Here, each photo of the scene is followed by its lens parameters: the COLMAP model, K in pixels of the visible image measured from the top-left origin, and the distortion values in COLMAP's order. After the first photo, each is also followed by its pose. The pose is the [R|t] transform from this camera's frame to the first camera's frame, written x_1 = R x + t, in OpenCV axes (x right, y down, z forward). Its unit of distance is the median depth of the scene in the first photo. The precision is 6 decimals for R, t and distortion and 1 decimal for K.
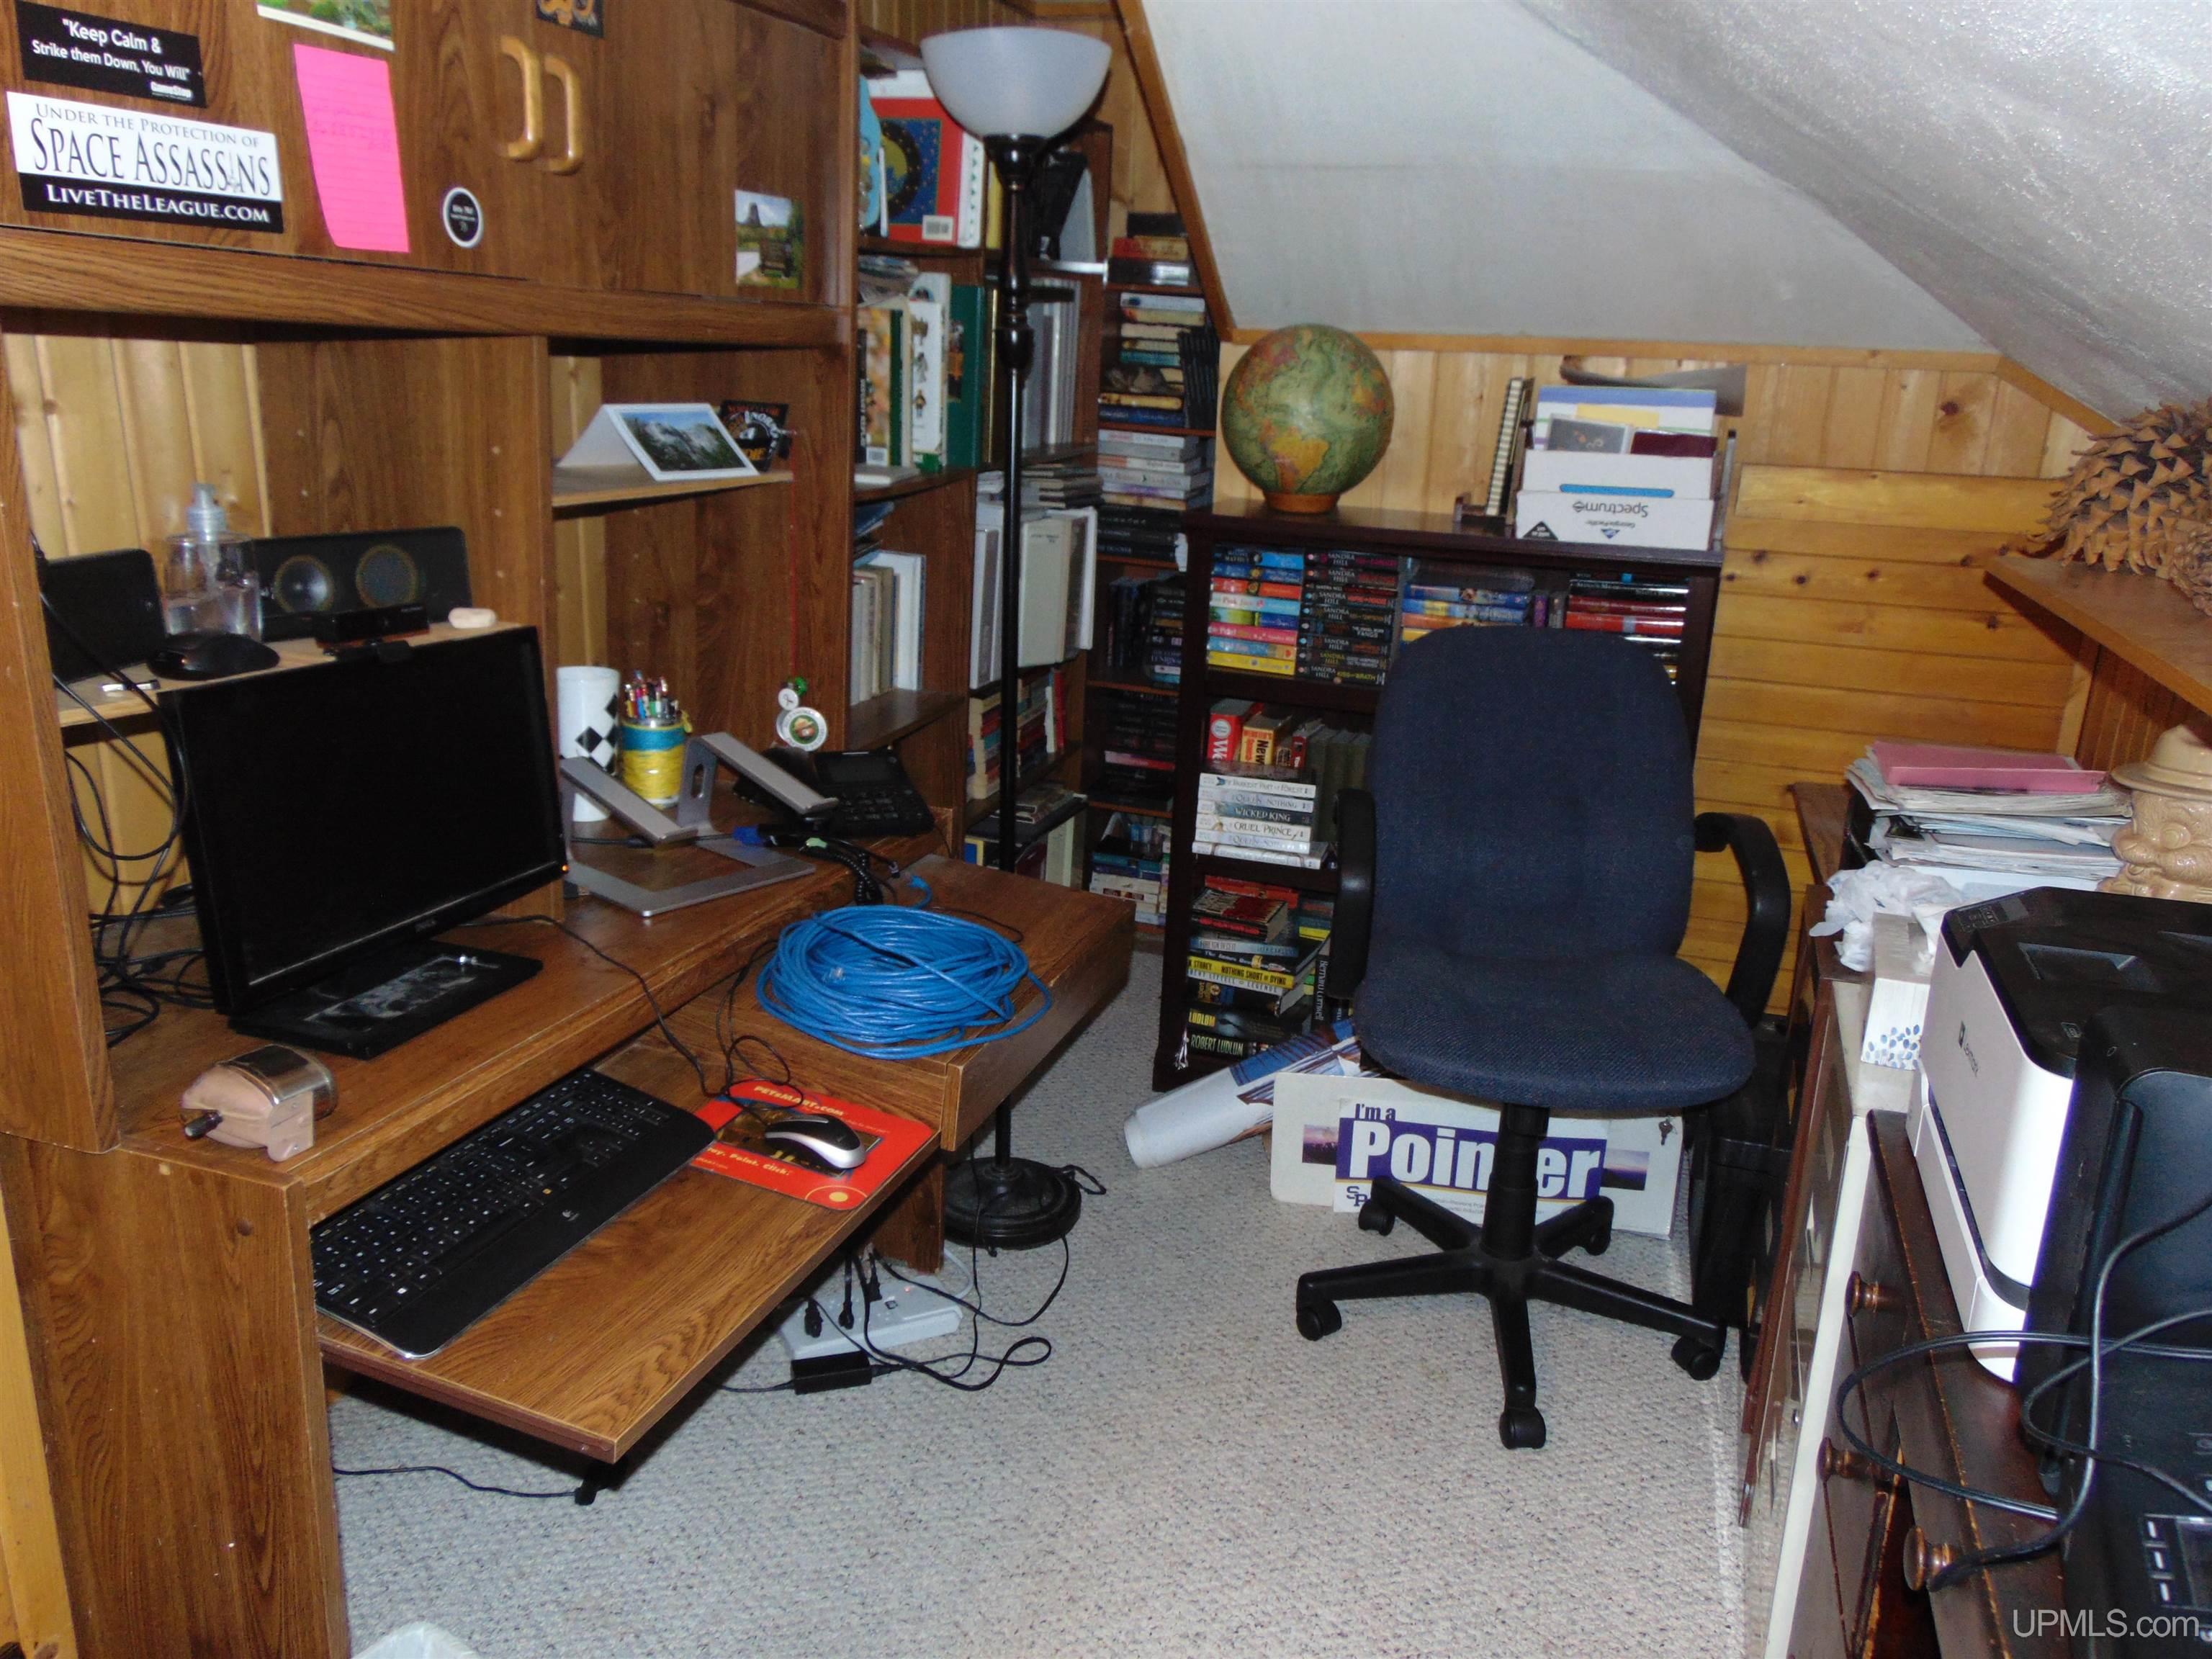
lens RADIAL K [[1653.5, 0, 1103.1], [0, 1653.5, 834.2], [0, 0, 1]] dist [-0.047083, 0.089327]
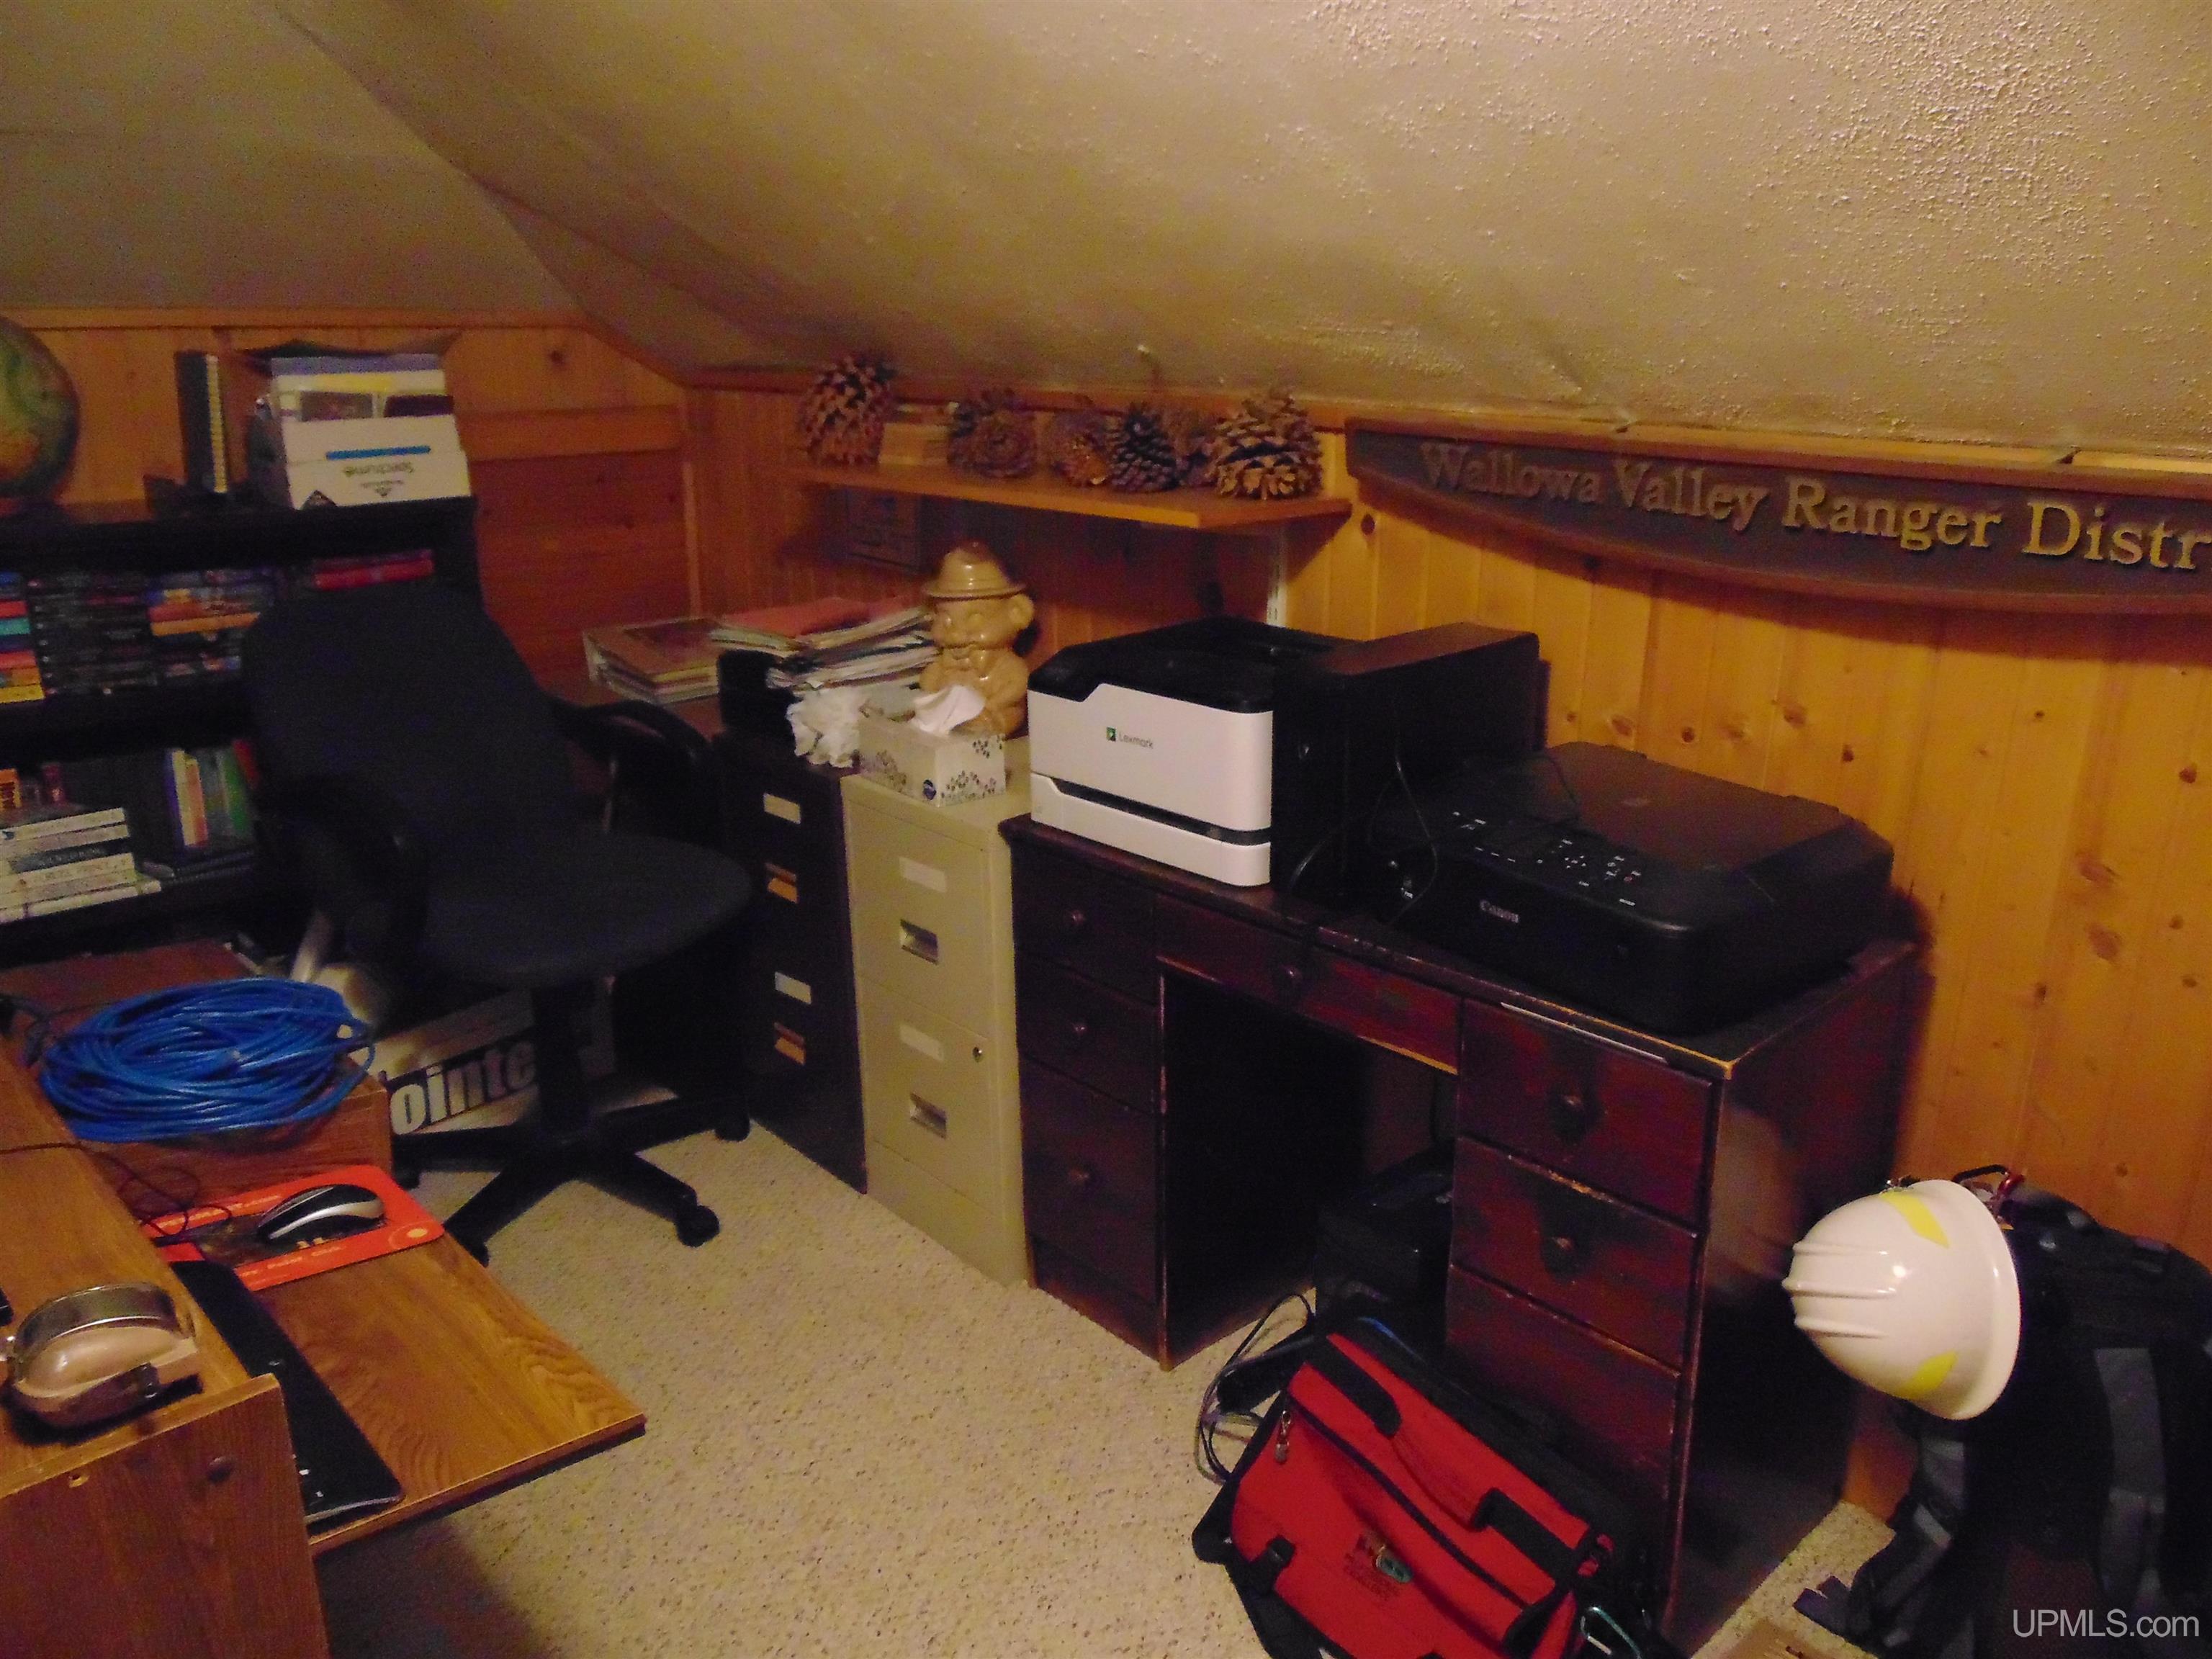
lens RADIAL K [[1653.5, 0, 1103.1], [0, 1653.5, 834.2], [0, 0, 1]] dist [-0.047083, 0.089327]
pose [[0.490467, -0.301839, 0.817518, -0.397435], [0.267017, 0.945032, 0.188723, -0.046877], [-0.829544, 0.125729, 0.544103, 0.048629]]
